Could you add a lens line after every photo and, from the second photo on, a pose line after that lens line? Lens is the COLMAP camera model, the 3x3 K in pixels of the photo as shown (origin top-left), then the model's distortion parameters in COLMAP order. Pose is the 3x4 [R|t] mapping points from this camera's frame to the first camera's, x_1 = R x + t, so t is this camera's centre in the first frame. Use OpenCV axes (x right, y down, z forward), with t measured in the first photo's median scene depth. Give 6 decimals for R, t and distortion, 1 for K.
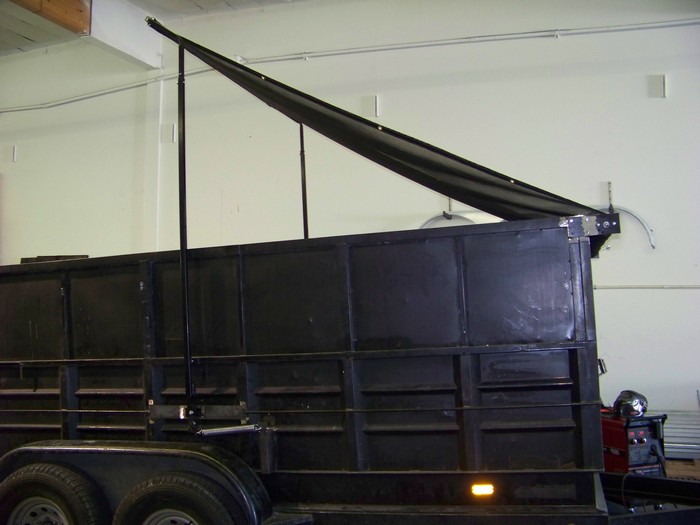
lens RADIAL K [[712.3, 0, 350.0], [0, 712.3, 262.5], [0, 0, 1]] dist [-0.256637, 0.356852]
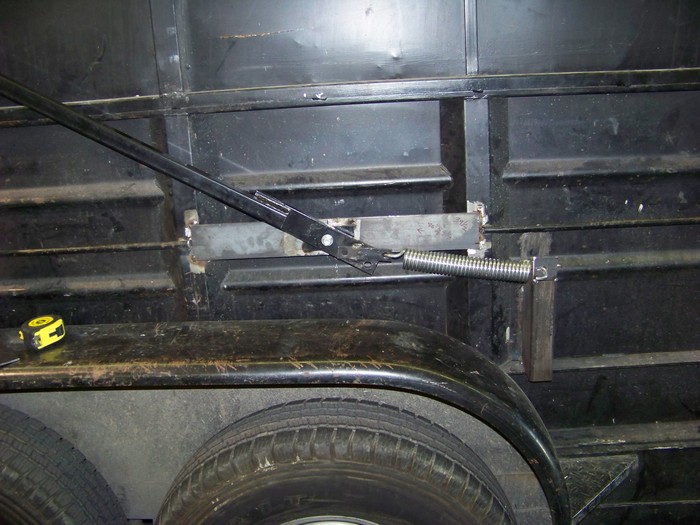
lens RADIAL K [[677.1, 0, 349.6], [0, 677.1, 231.6], [0, 0, 1]] dist [-0.230626, 0.287014]
pose [[0.969183, -0.064243, 0.237819, -0.305831], [-0.011261, 0.952834, 0.303282, 0.107088], [-0.246086, -0.296613, 0.922747, 0.688714]]
